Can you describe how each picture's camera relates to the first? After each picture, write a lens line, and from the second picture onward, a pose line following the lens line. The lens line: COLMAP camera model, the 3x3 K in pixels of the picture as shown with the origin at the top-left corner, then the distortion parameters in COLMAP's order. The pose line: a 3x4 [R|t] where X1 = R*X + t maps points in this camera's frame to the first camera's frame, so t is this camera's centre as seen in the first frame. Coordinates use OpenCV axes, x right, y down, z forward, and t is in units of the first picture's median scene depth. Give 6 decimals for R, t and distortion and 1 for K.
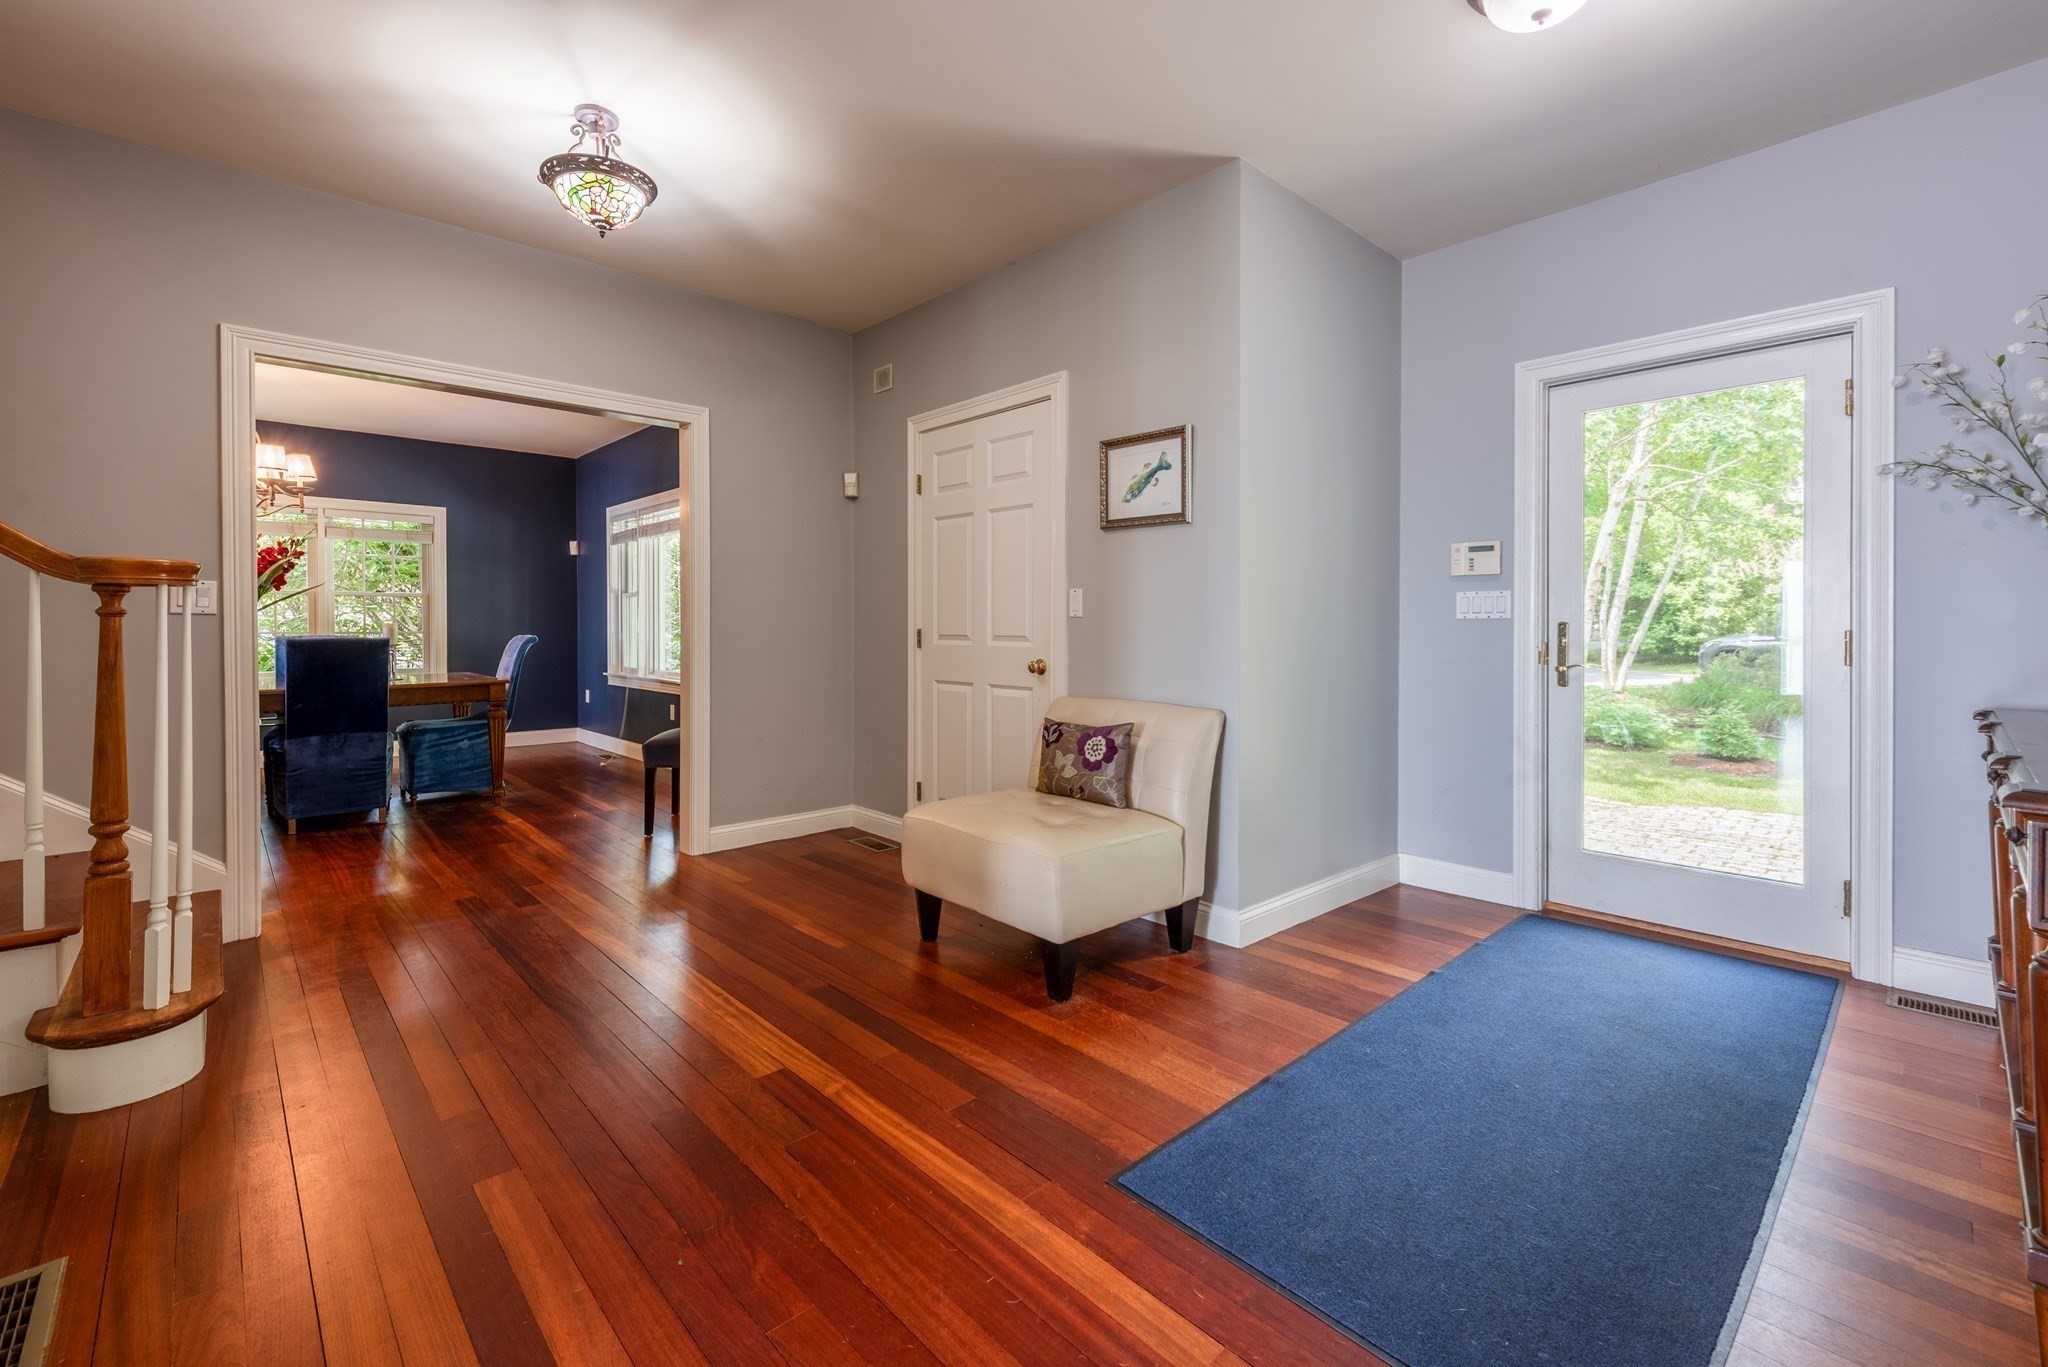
lens RADIAL K [[867.4, 0, 1035.6], [0, 867.4, 625.4], [0, 0, 1]] dist [0.002029, -0.000306]
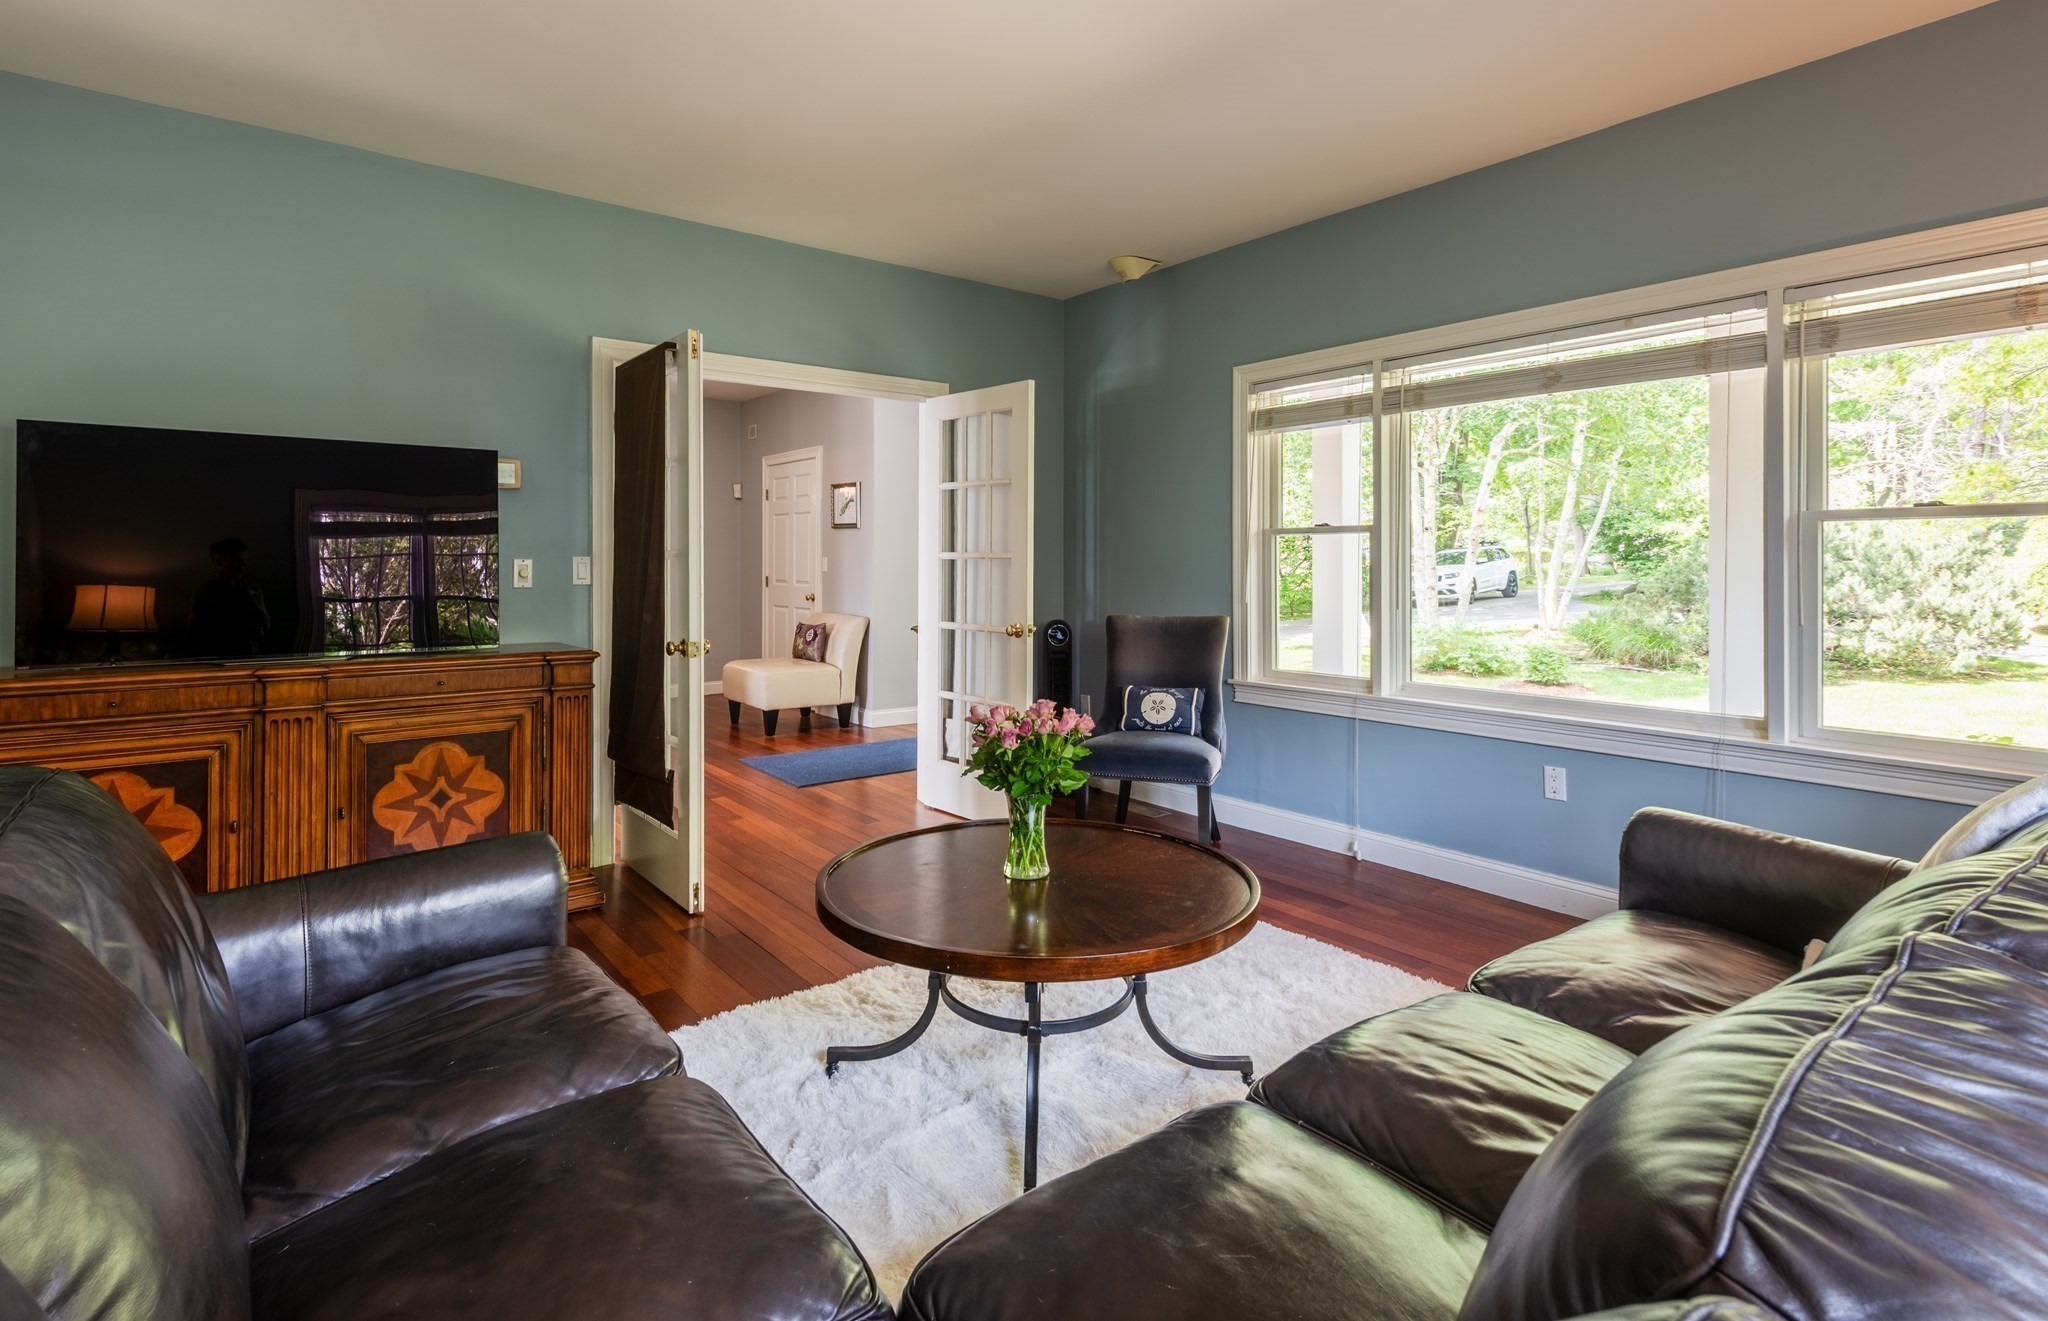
lens RADIAL K [[970.2, 0, 1020.8], [0, 970.2, 558.9], [0, 0, 1]] dist [-0.000549, -0.000002]
pose [[0.996464, 0.000855, -0.084014, 0.686302], [-0.000824, 1.000000, 0.000395, -0.040632], [0.084014, -0.000324, 0.996465, -1.169557]]
